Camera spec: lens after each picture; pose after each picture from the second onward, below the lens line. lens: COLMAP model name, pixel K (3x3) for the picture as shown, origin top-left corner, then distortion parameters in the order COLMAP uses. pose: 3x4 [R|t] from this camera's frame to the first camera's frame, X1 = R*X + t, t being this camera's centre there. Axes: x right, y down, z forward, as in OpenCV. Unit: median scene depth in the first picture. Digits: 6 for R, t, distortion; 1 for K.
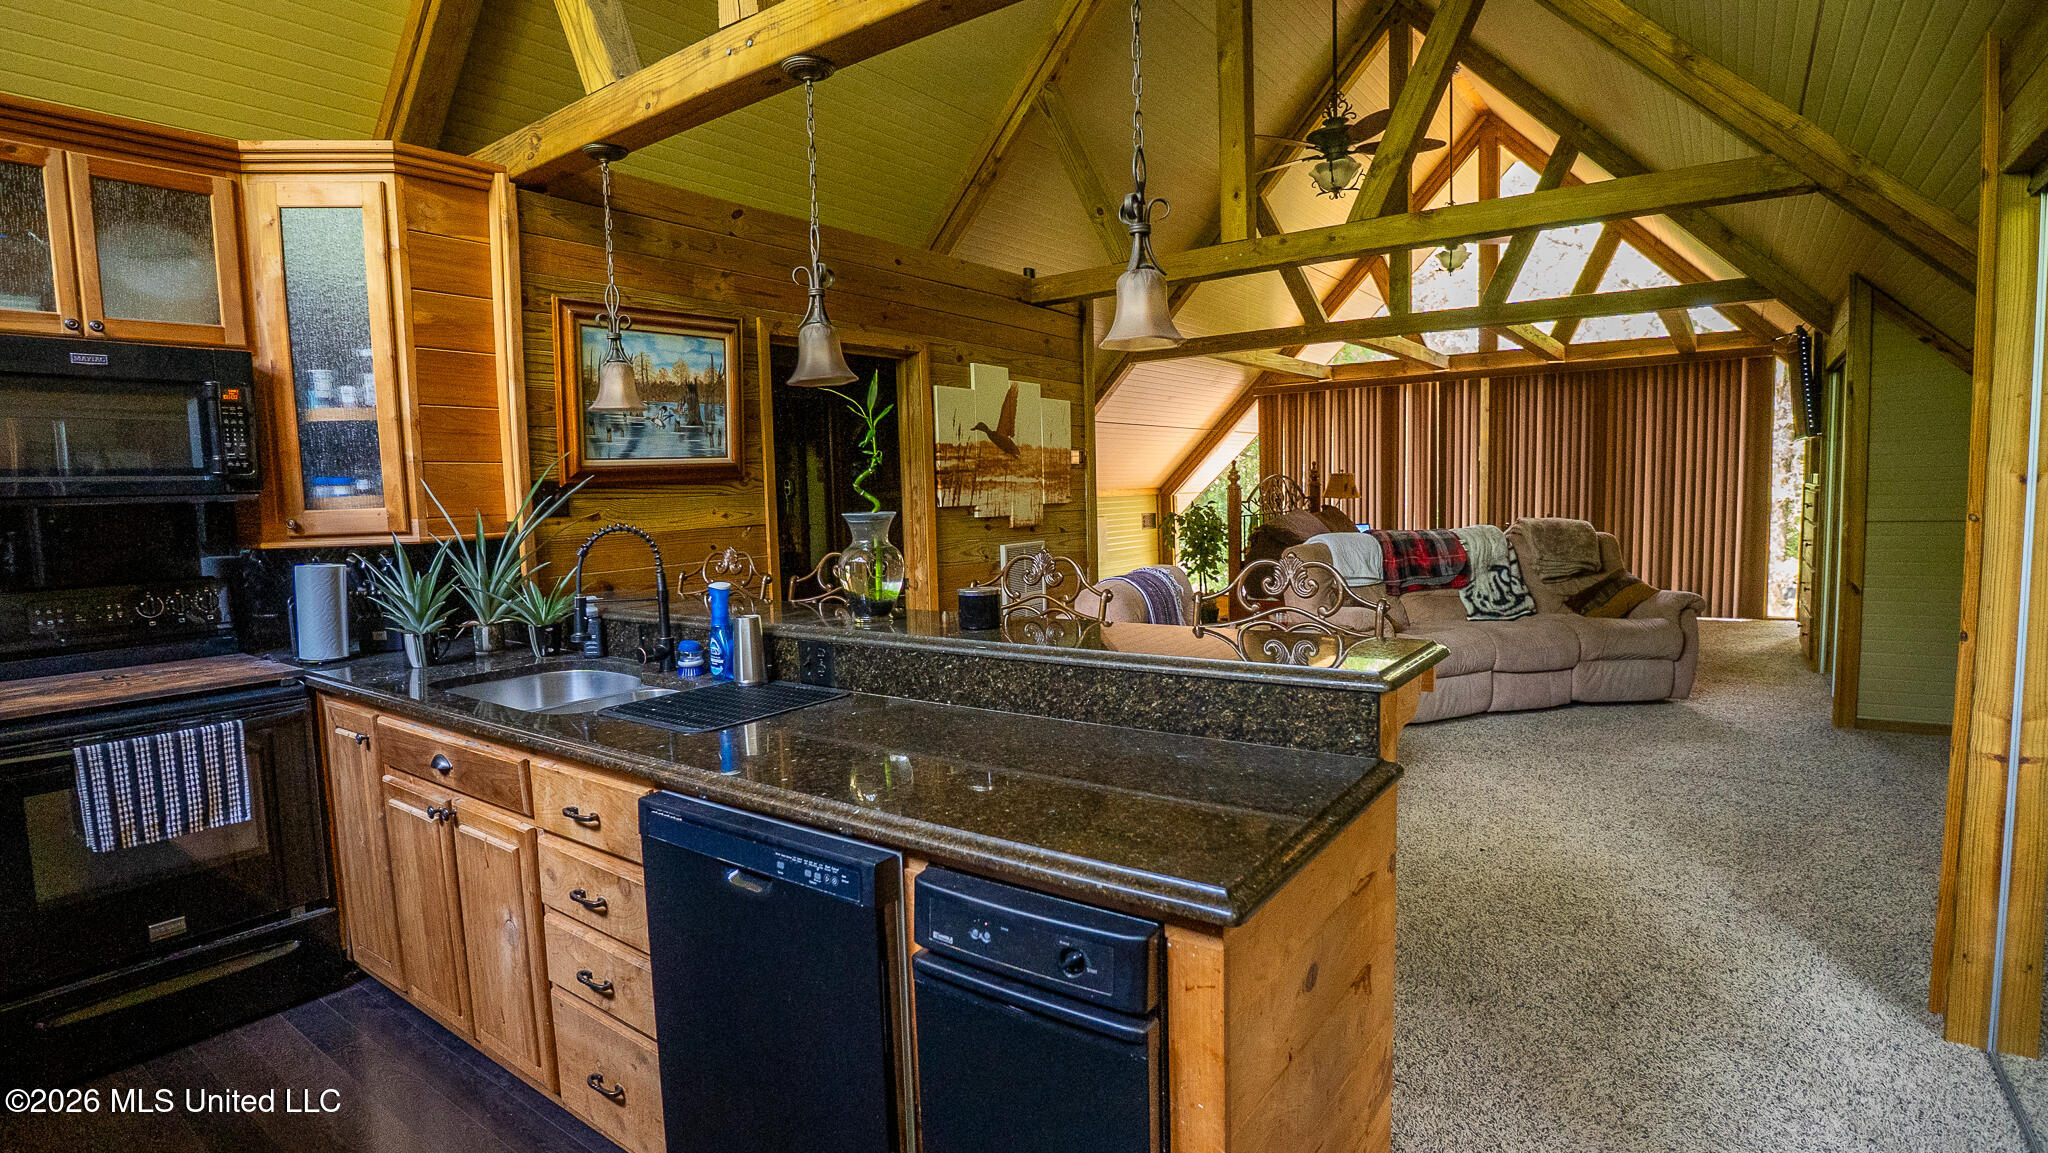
lens RADIAL K [[991.9, 0, 1018.5], [0, 991.9, 577.4], [0, 0, 1]] dist [-0.040372, 0.007629]
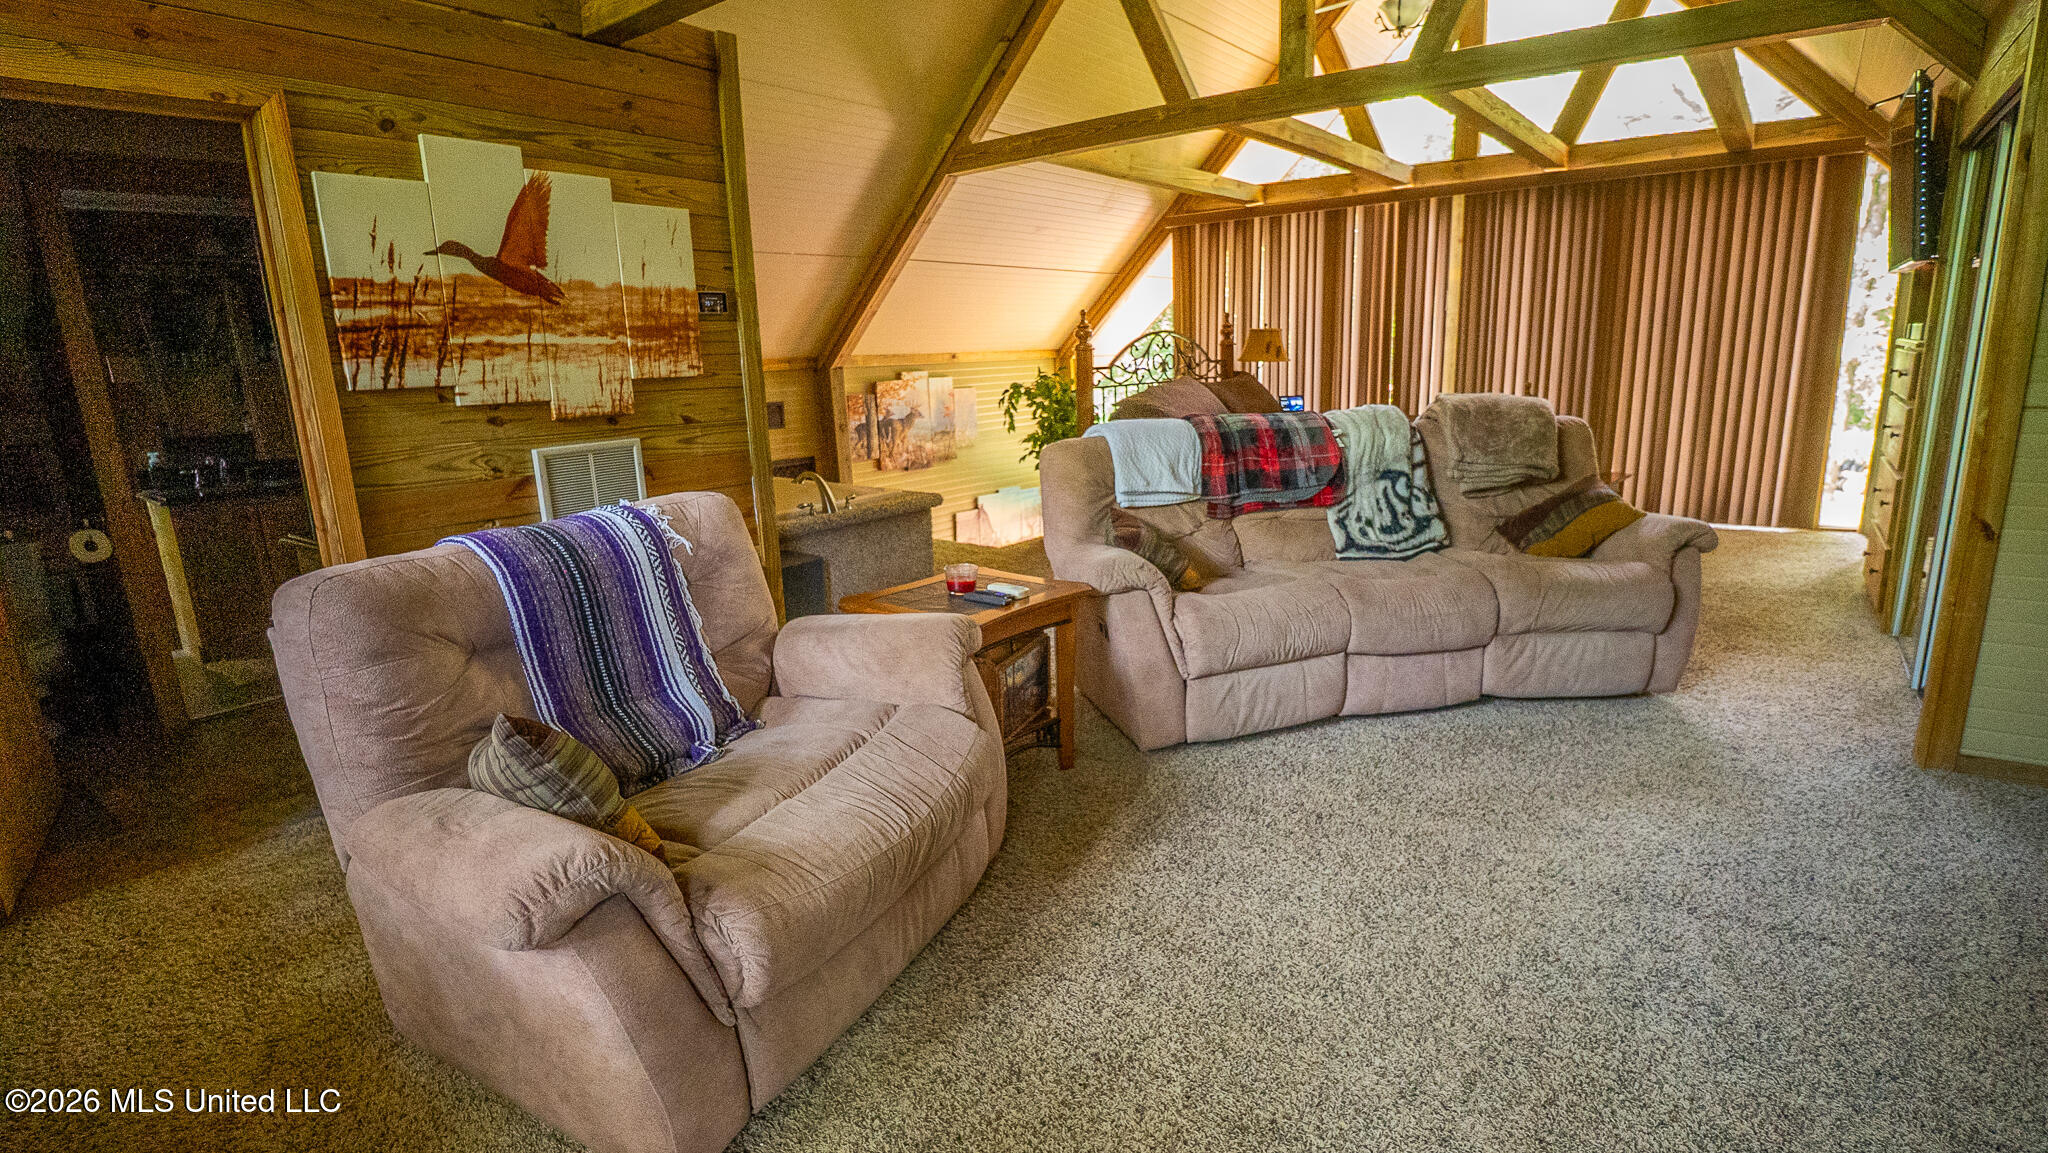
lens RADIAL K [[991.9, 0, 1018.8], [0, 991.9, 581.8], [0, 0, 1]] dist [-0.040372, 0.007629]
pose [[0.999487, -0.000045, -0.032038, 0.270840], [0.004506, 0.990253, 0.139207, -0.031118], [0.031719, -0.139280, 0.989745, 0.357249]]
